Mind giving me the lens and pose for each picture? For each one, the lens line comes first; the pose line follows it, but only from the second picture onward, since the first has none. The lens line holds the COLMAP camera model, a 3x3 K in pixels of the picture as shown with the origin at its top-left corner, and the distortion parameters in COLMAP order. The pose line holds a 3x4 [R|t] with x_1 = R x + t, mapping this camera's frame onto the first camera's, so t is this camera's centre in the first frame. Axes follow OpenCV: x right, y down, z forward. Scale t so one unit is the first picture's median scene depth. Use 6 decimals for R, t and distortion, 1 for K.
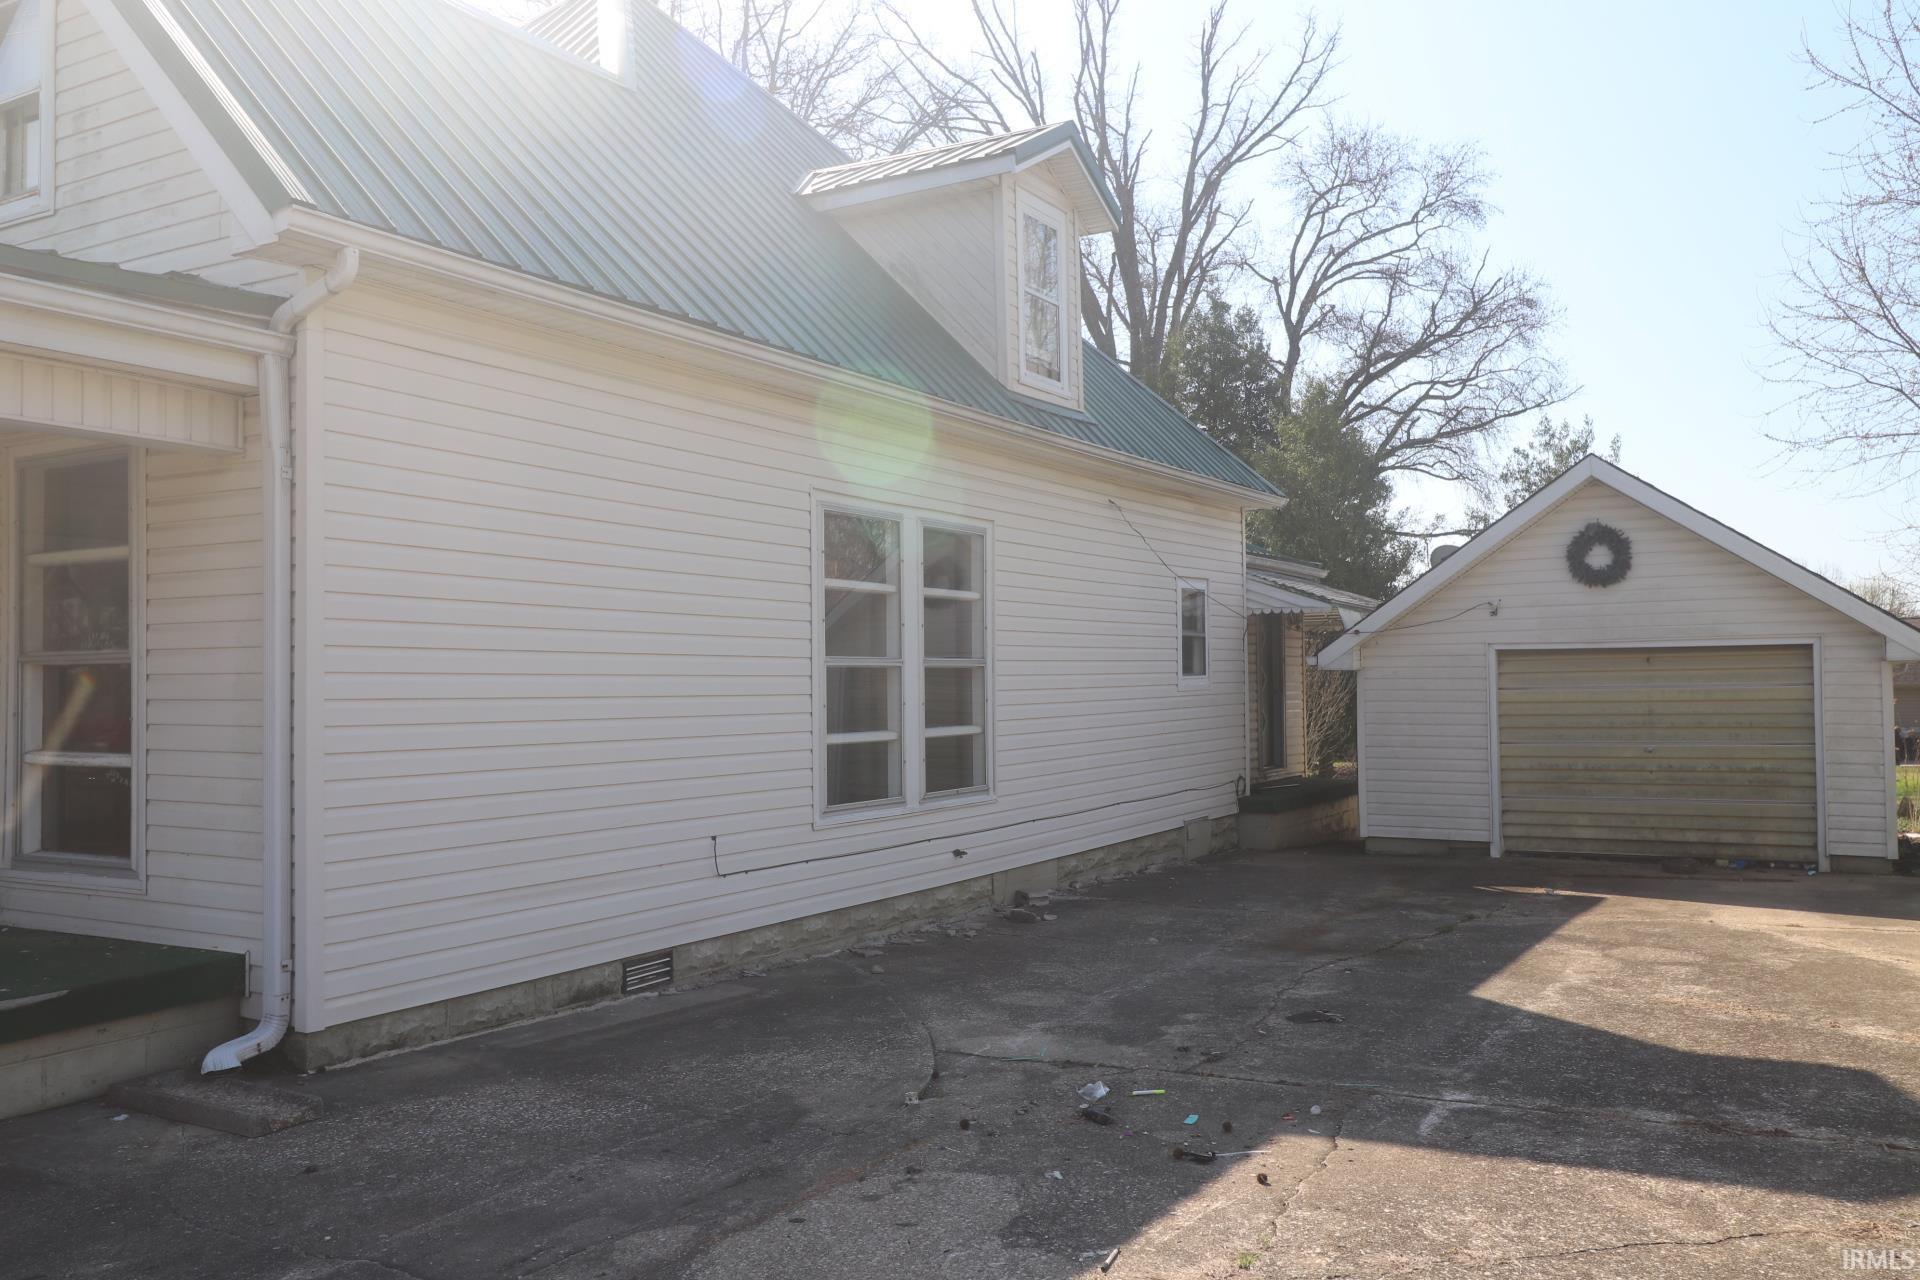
lens RADIAL K [[1503.6, 0, 956.4], [0, 1503.6, 661.3], [0, 0, 1]] dist [0.005176, 0.003461]
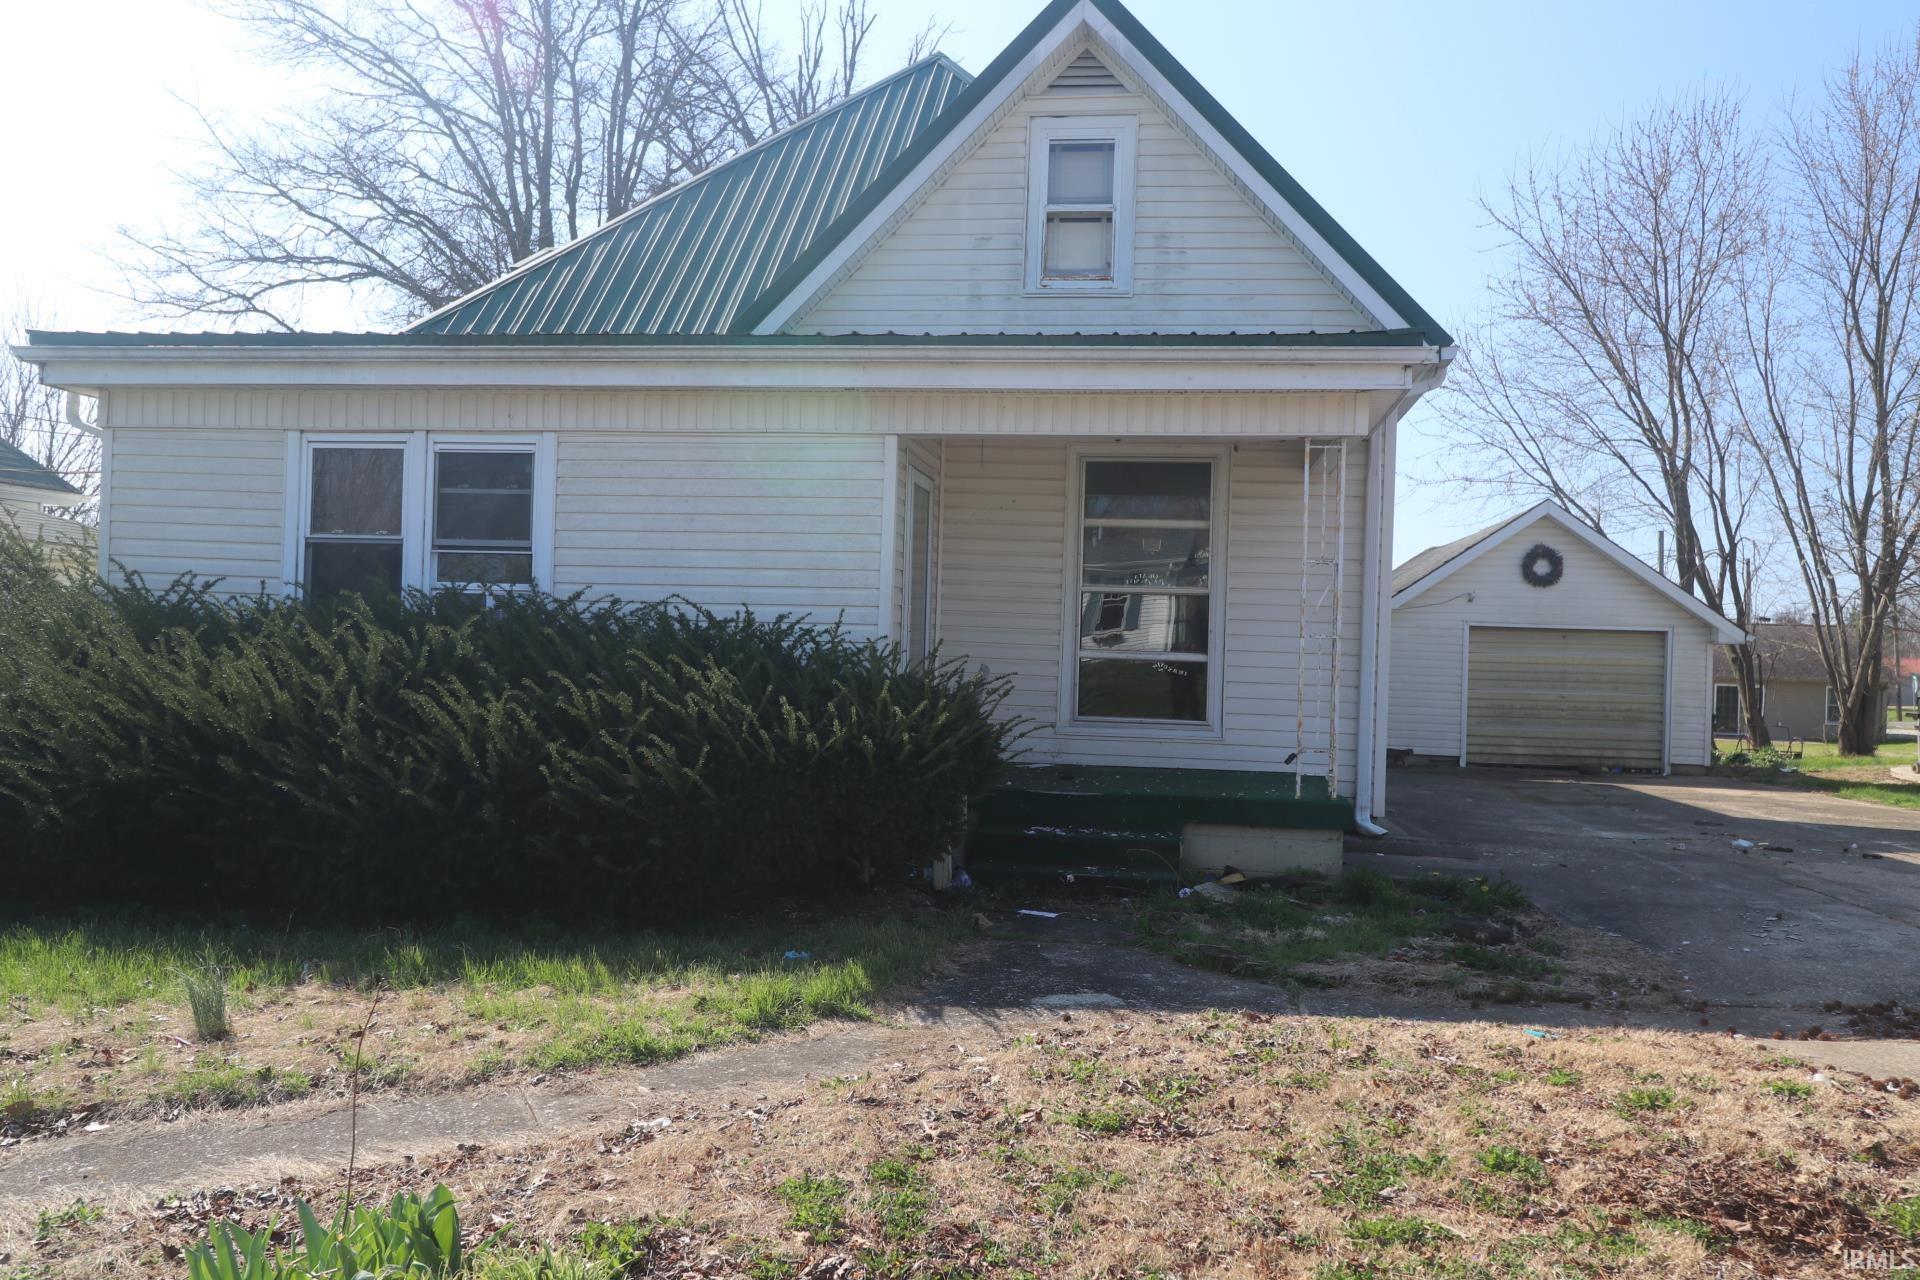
lens RADIAL K [[1503.6, 0, 956.4], [0, 1503.6, 661.3], [0, 0, 1]] dist [0.005176, 0.003461]
pose [[0.920385, 0.038721, 0.389092, -0.698391], [-0.048105, 0.998738, 0.014399, 0.031462], [-0.388044, -0.031970, 0.921086, -0.163551]]
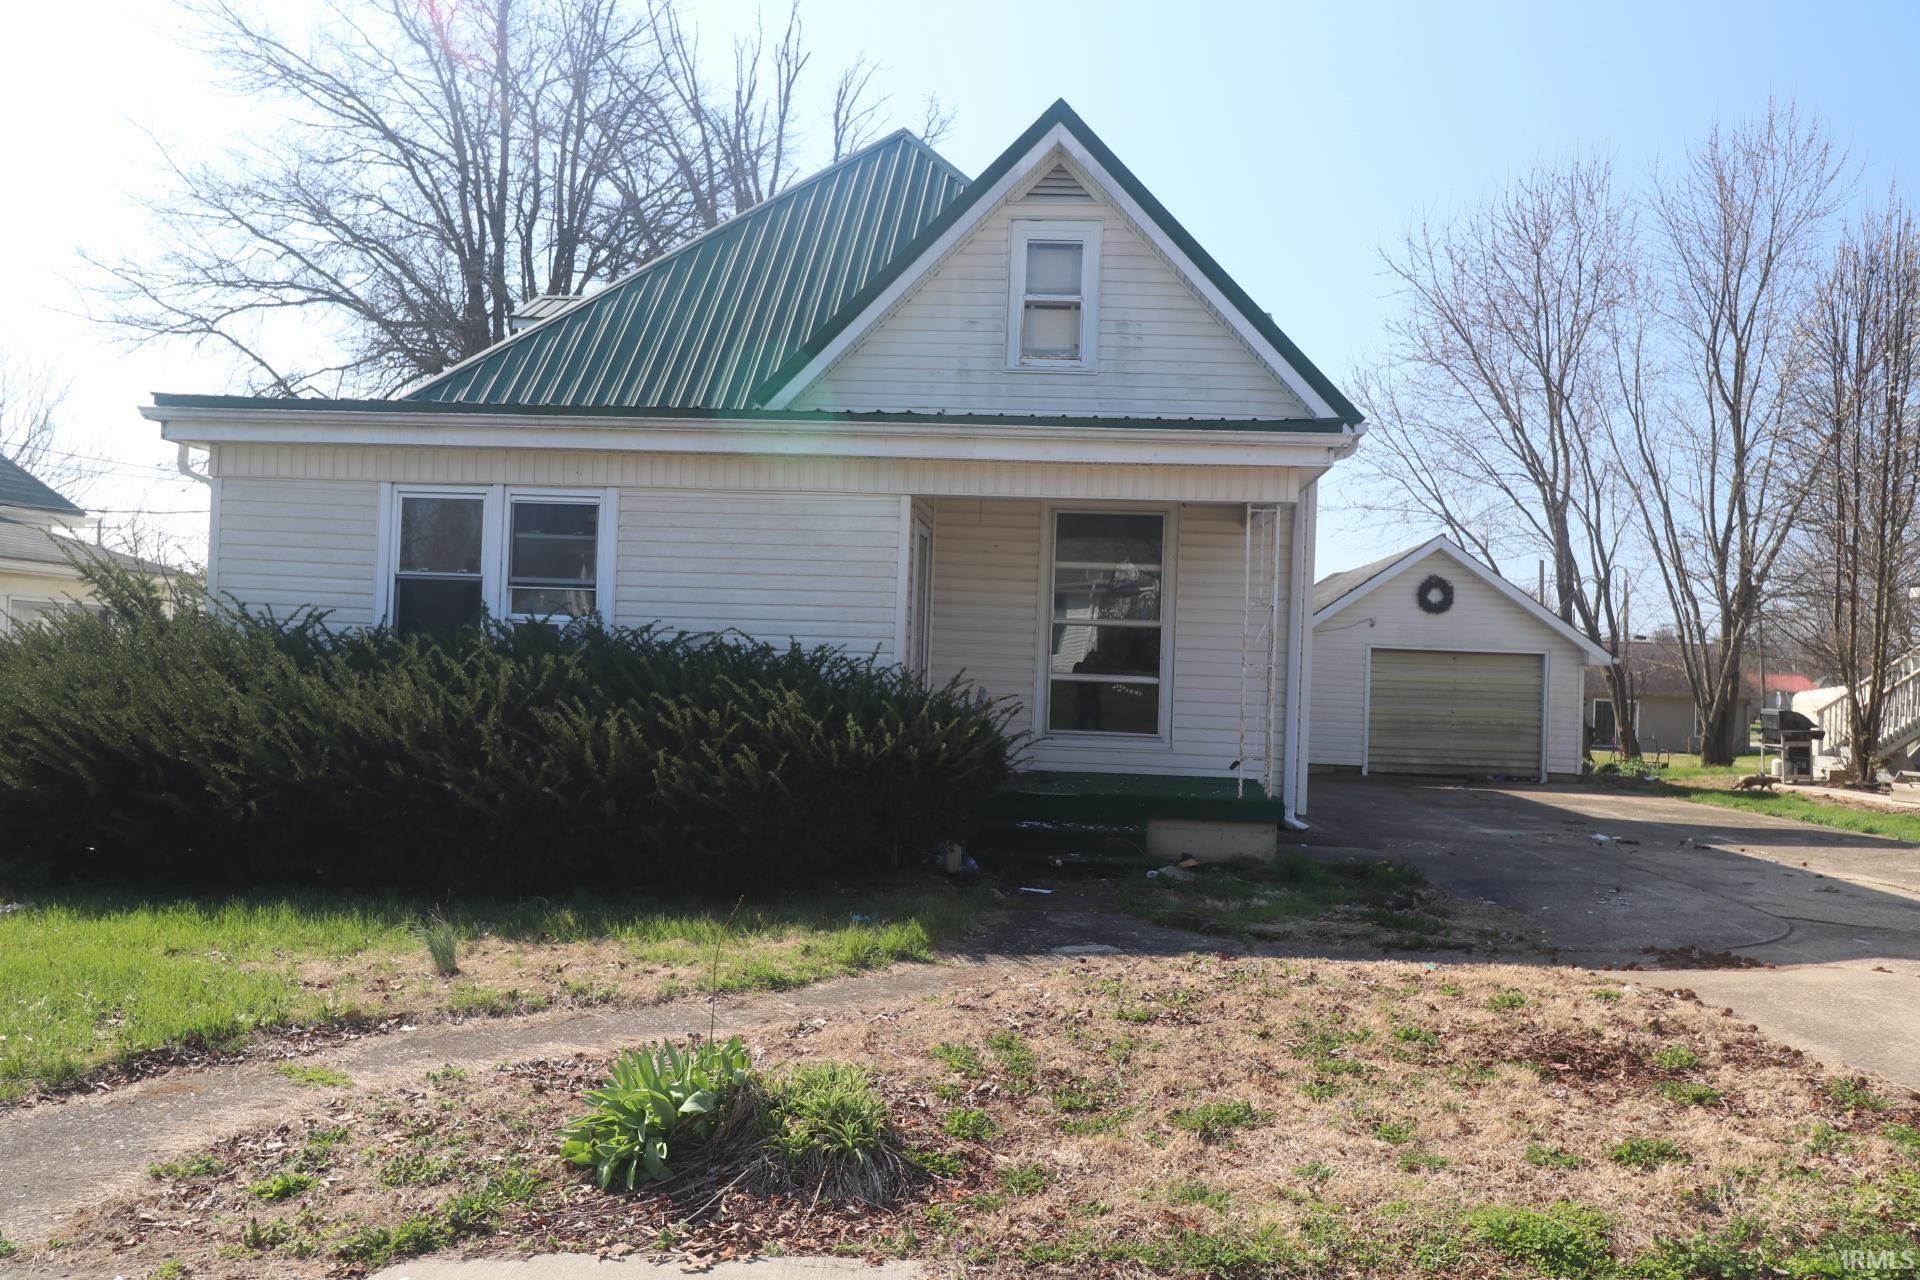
lens RADIAL K [[1503.6, 0, 956.4], [0, 1503.6, 661.3], [0, 0, 1]] dist [0.005176, 0.003461]
pose [[0.893626, 0.046473, 0.446399, -0.797272], [-0.053752, 0.998548, 0.003647, 0.026215], [-0.445582, -0.027254, 0.894826, -0.263899]]
